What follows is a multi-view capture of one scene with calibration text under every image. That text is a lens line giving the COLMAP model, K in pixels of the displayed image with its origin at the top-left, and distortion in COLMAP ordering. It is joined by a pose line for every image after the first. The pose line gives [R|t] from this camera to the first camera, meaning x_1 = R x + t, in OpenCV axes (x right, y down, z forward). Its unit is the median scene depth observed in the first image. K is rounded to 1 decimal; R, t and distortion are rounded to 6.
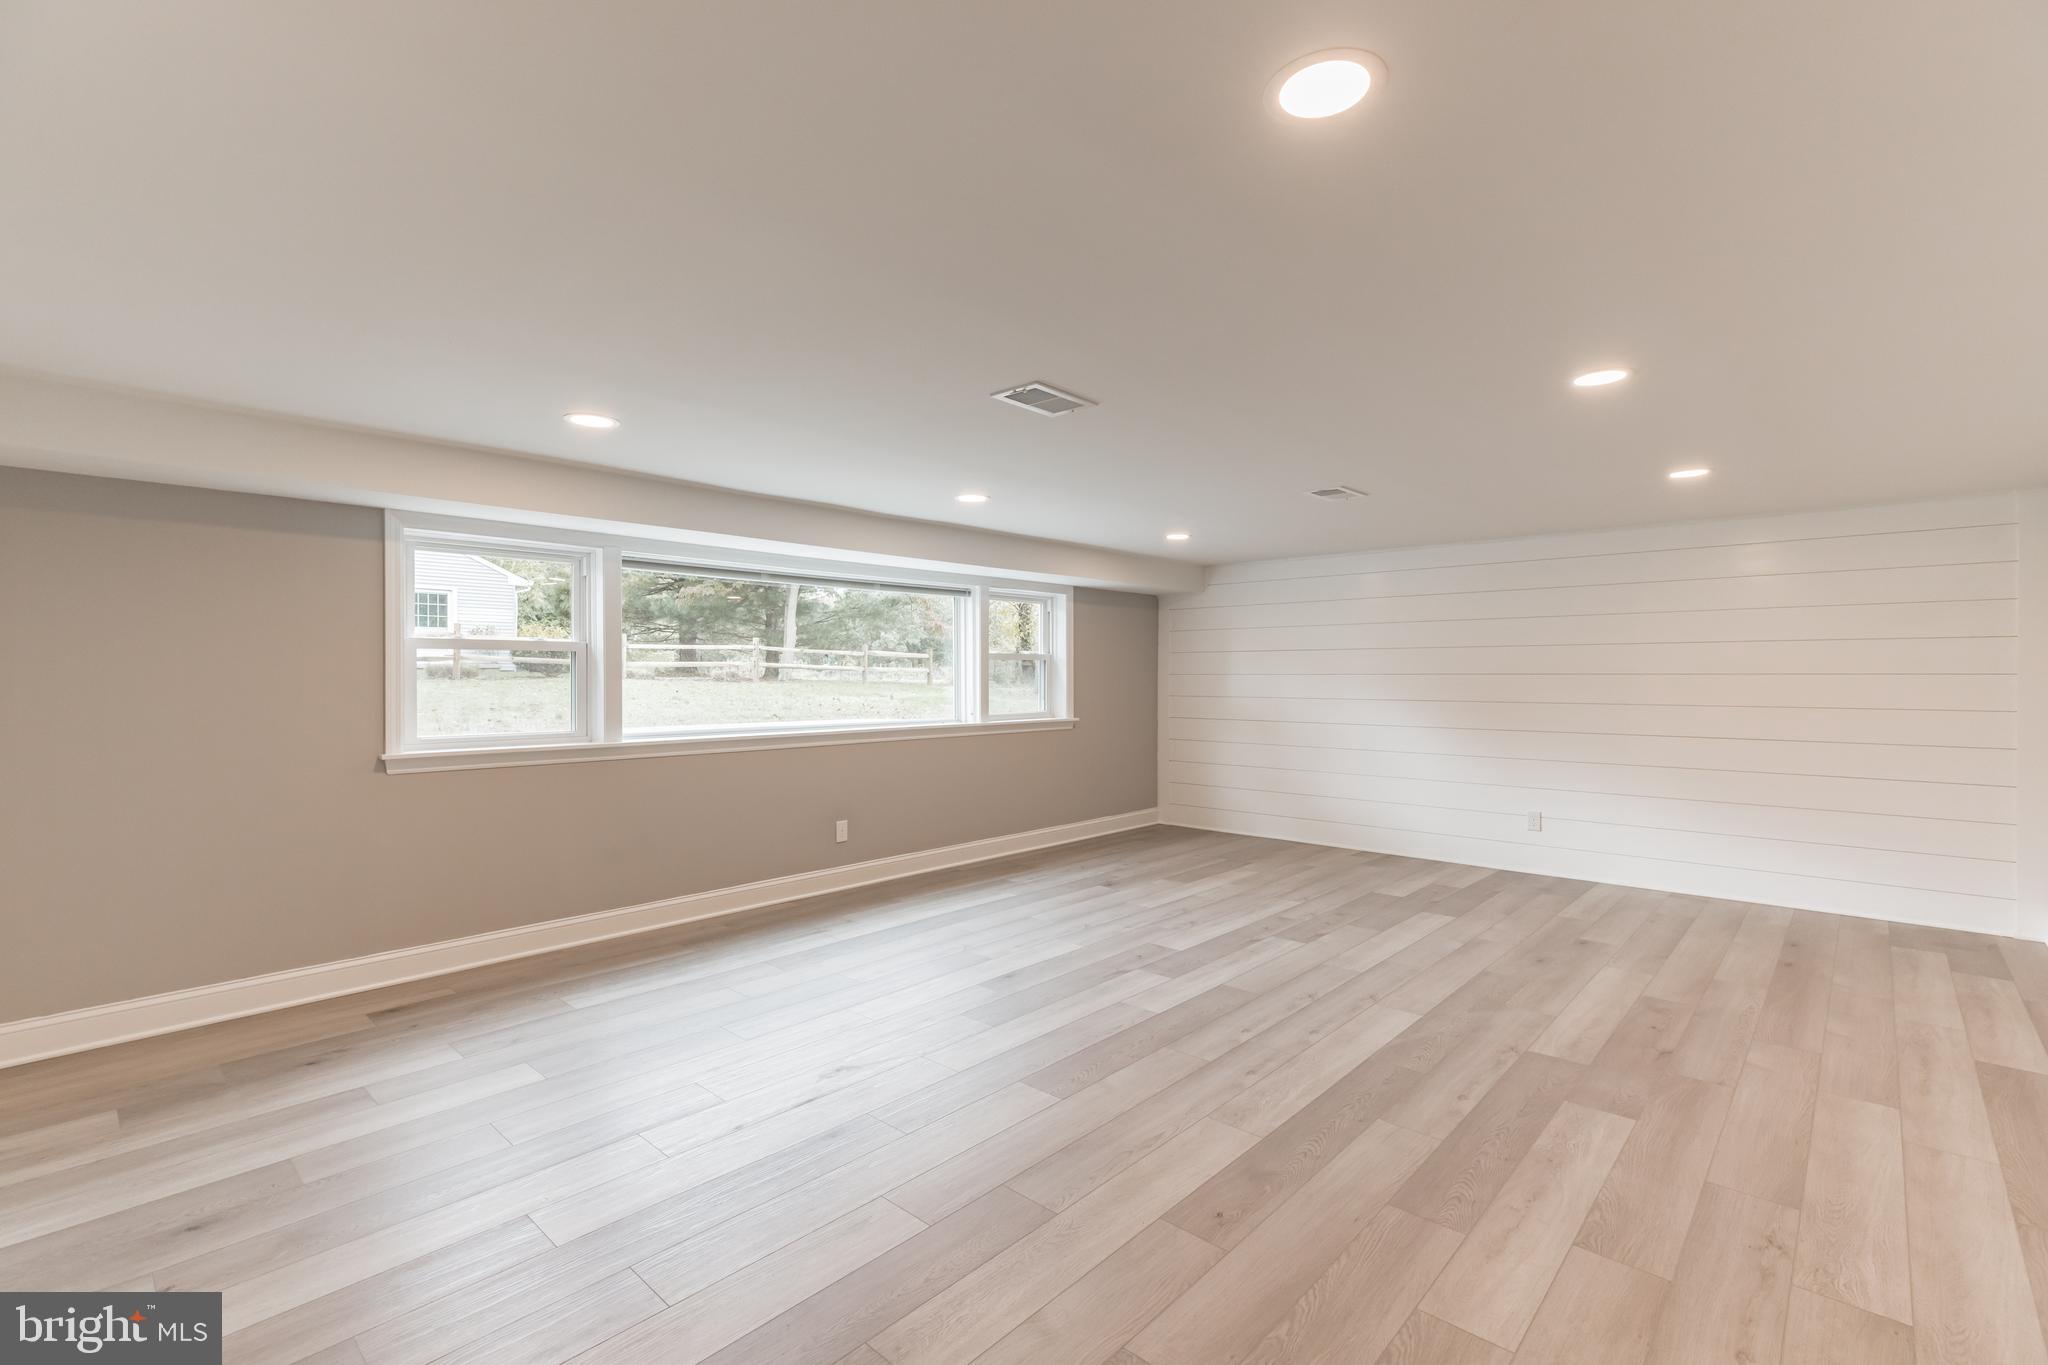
lens RADIAL K [[937.9, 0, 1016.0], [0, 937.9, 678.0], [0, 0, 1]] dist [0.010777, -0.000518]
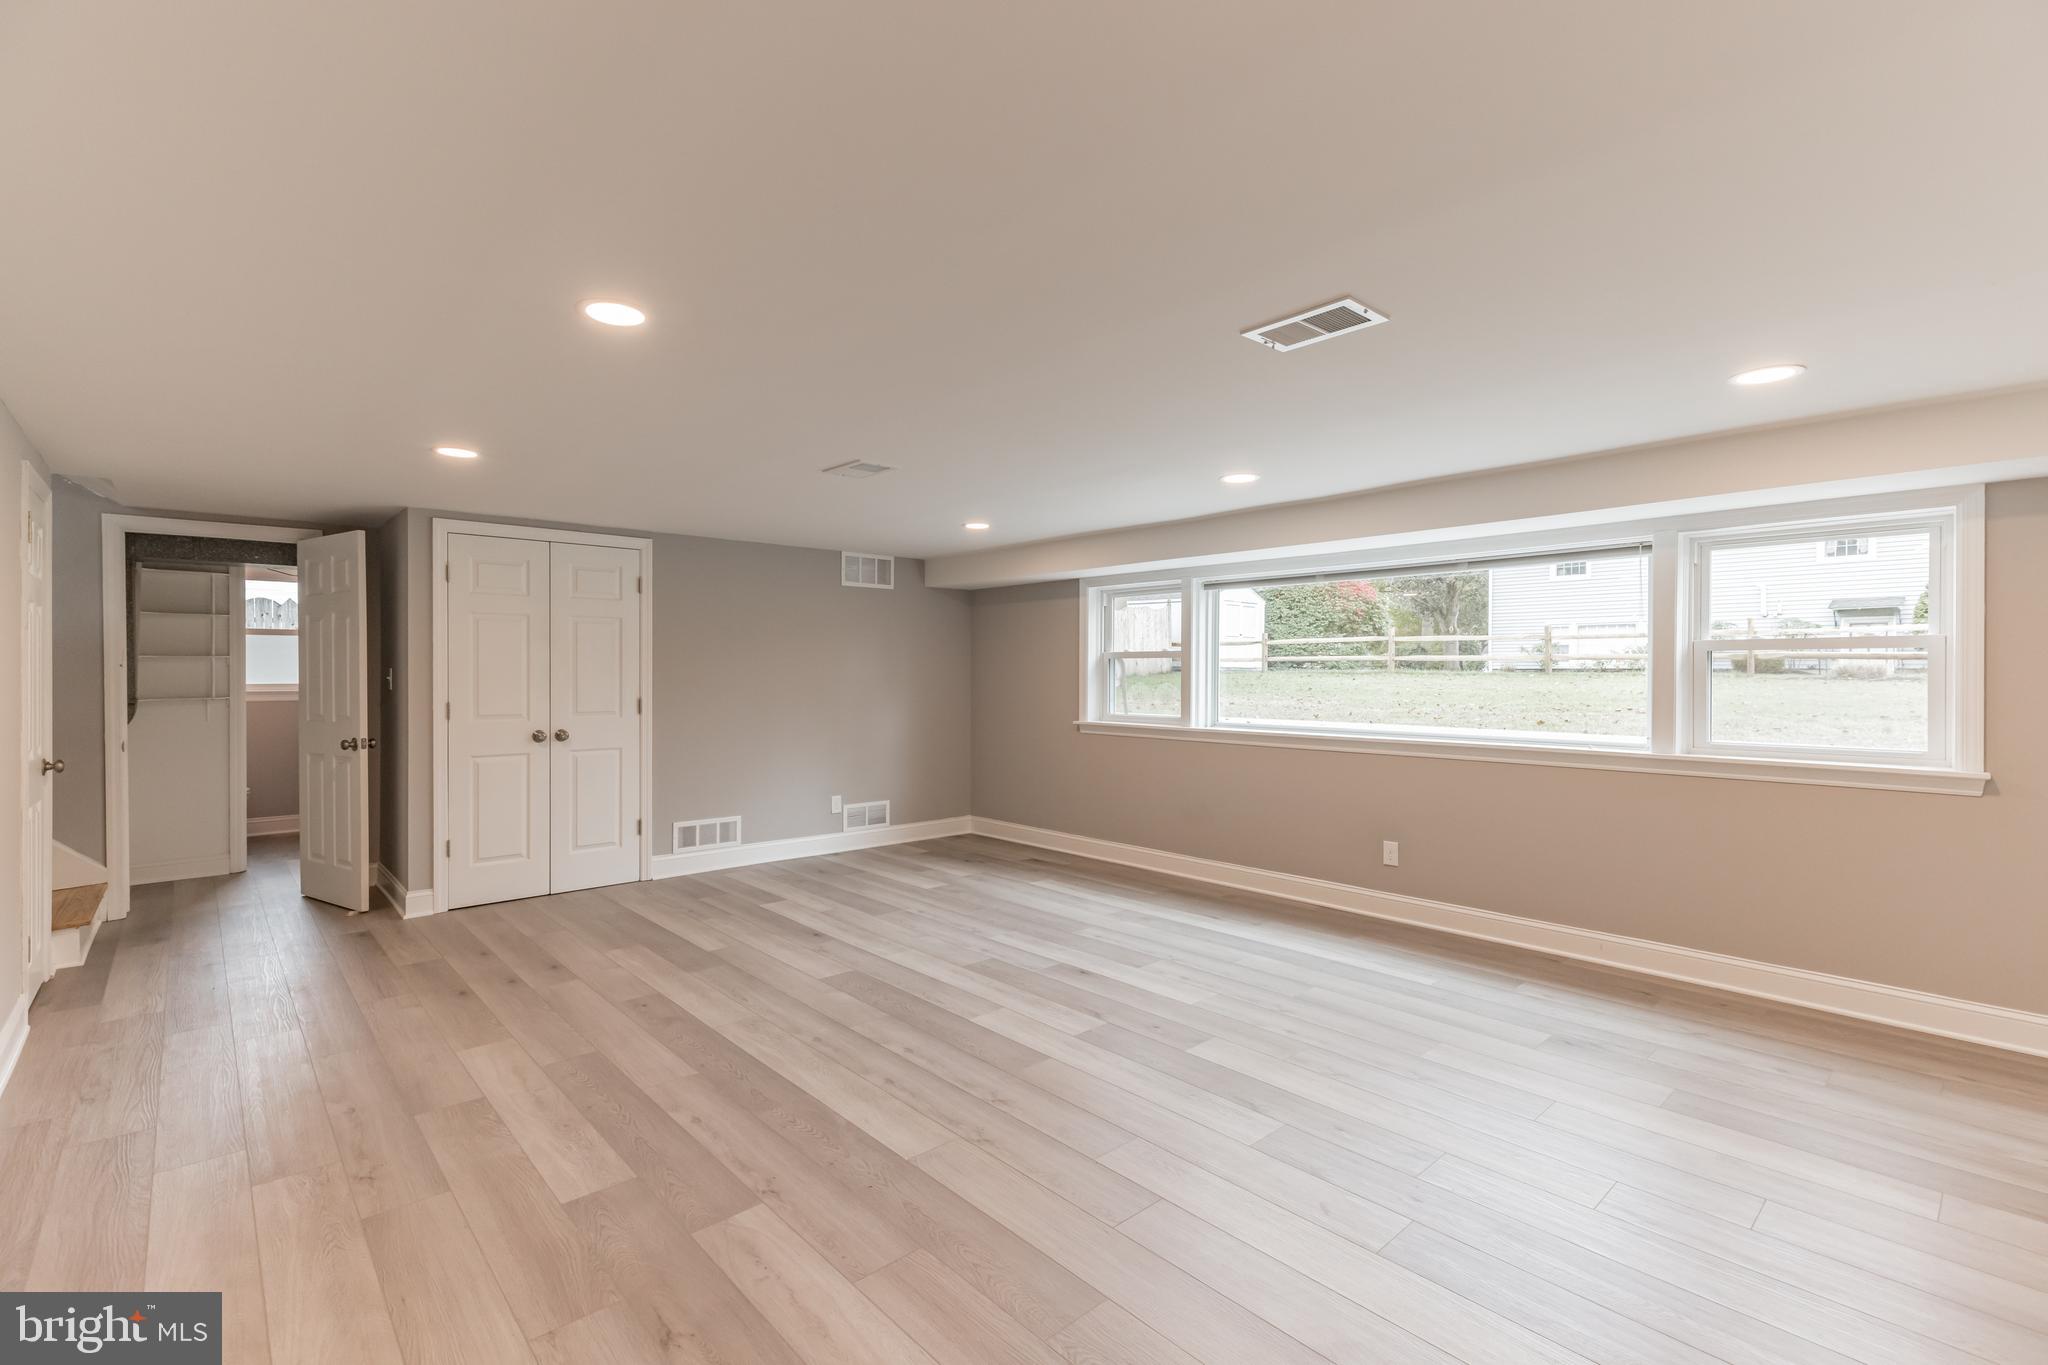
lens RADIAL K [[940.7, 0, 1029.1], [0, 940.7, 677.5], [0, 0, 1]] dist [0.002720, 0.000194]
pose [[-0.105737, 0.003506, -0.994388, 1.149369], [-0.005465, 0.999977, 0.004107, -0.005475], [0.994379, 0.005869, -0.105716, 1.192304]]
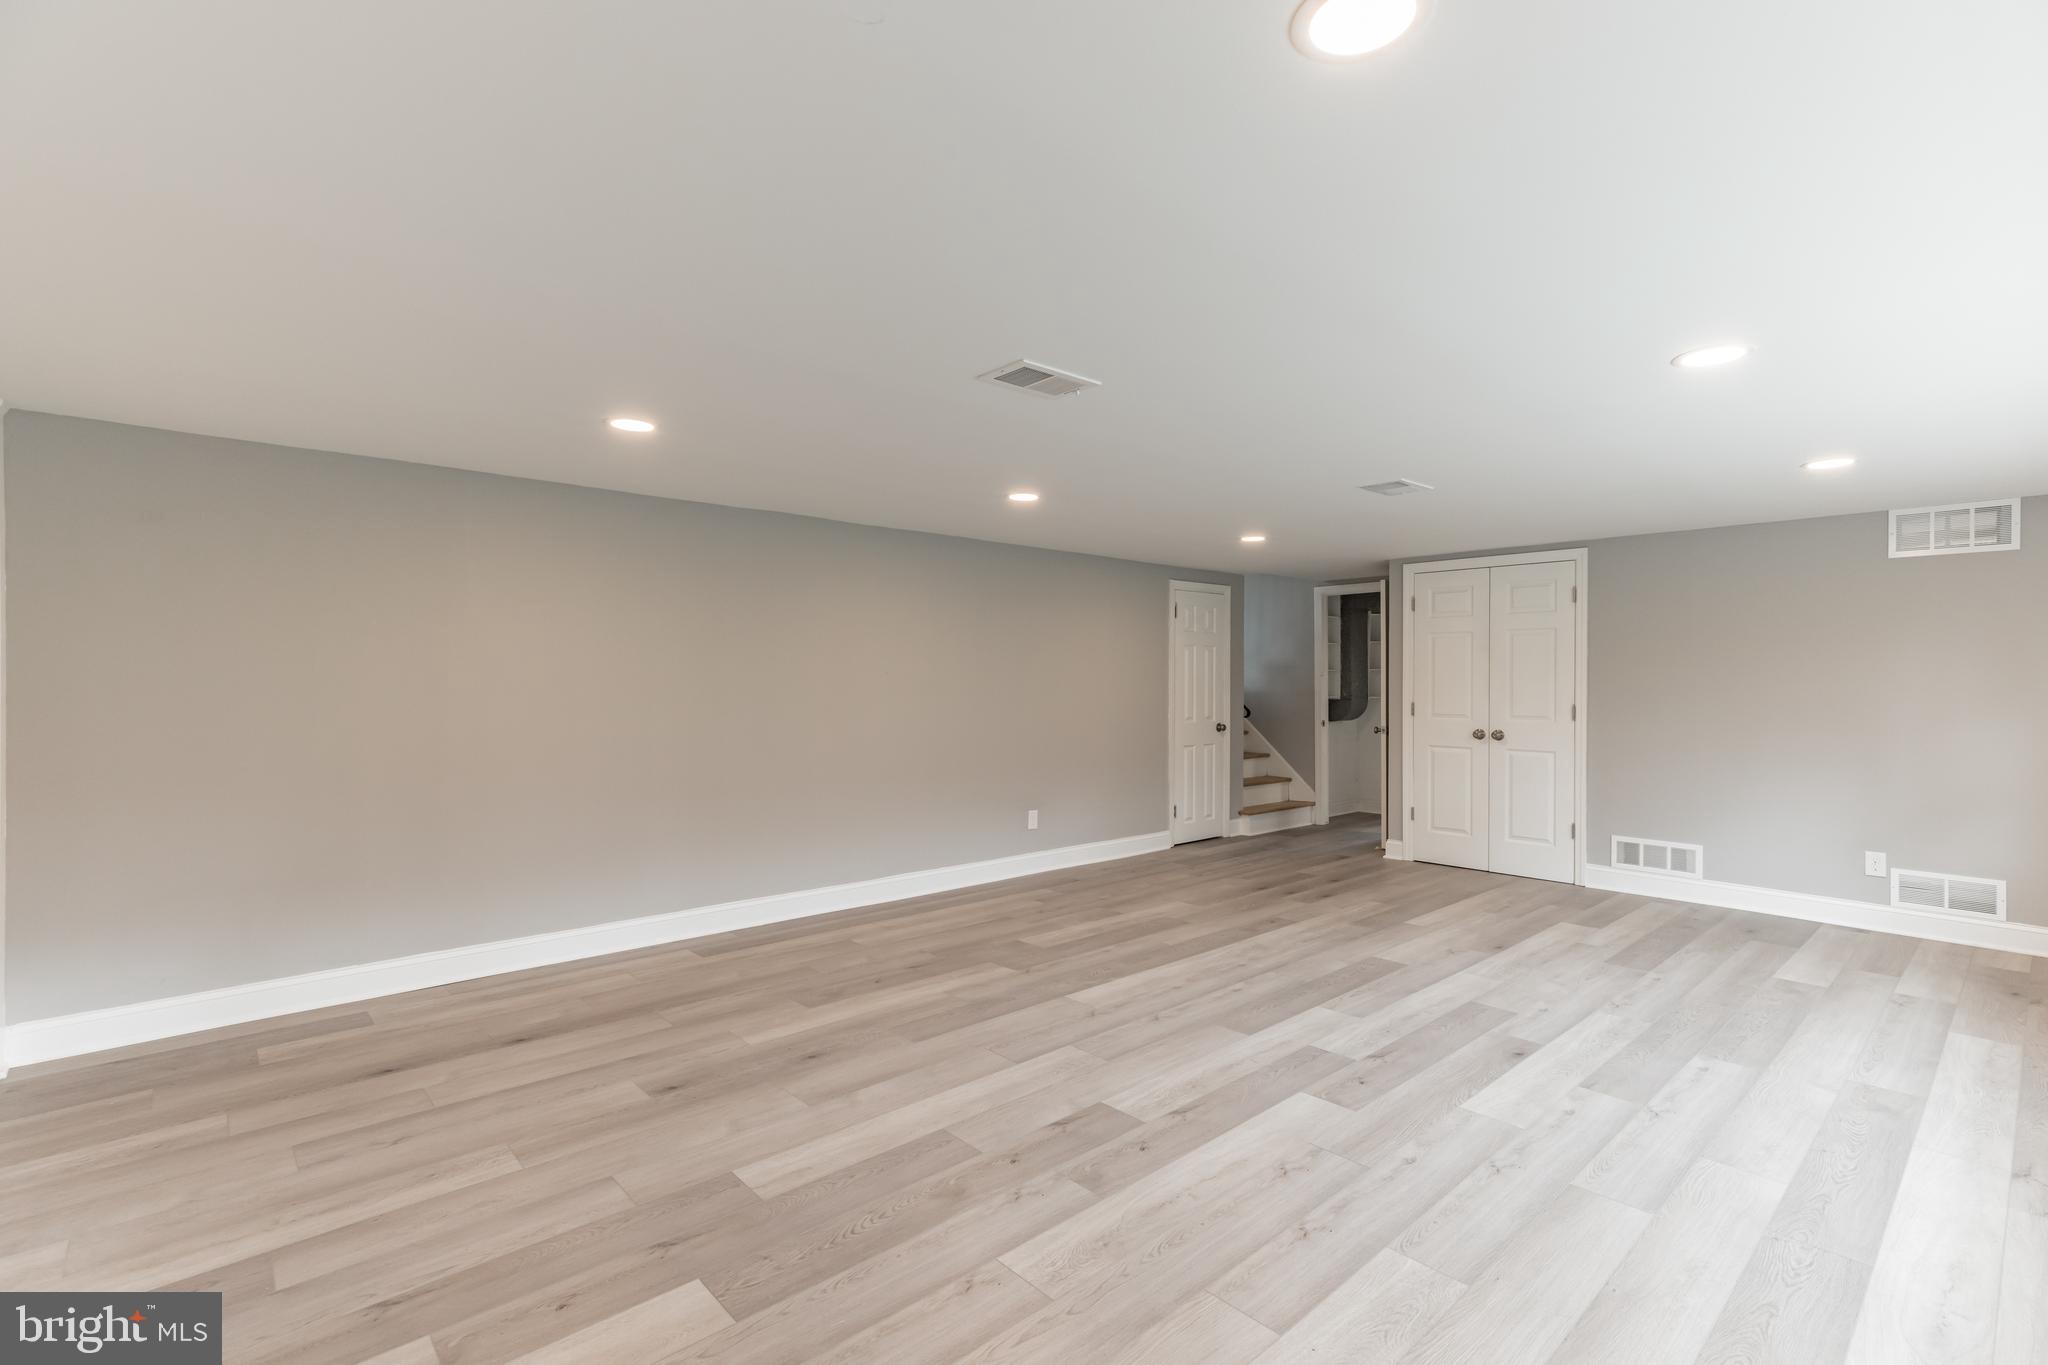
lens RADIAL K [[893.0, 0, 995.9], [0, 893.0, 680.3], [0, 0, 1]] dist [0.002463, 0.000049]
pose [[-0.991727, -0.003517, 0.128313, 0.389675], [-0.002801, 0.999980, 0.005755, -0.009699], [-0.128331, 0.005348, -0.991717, 2.074485]]
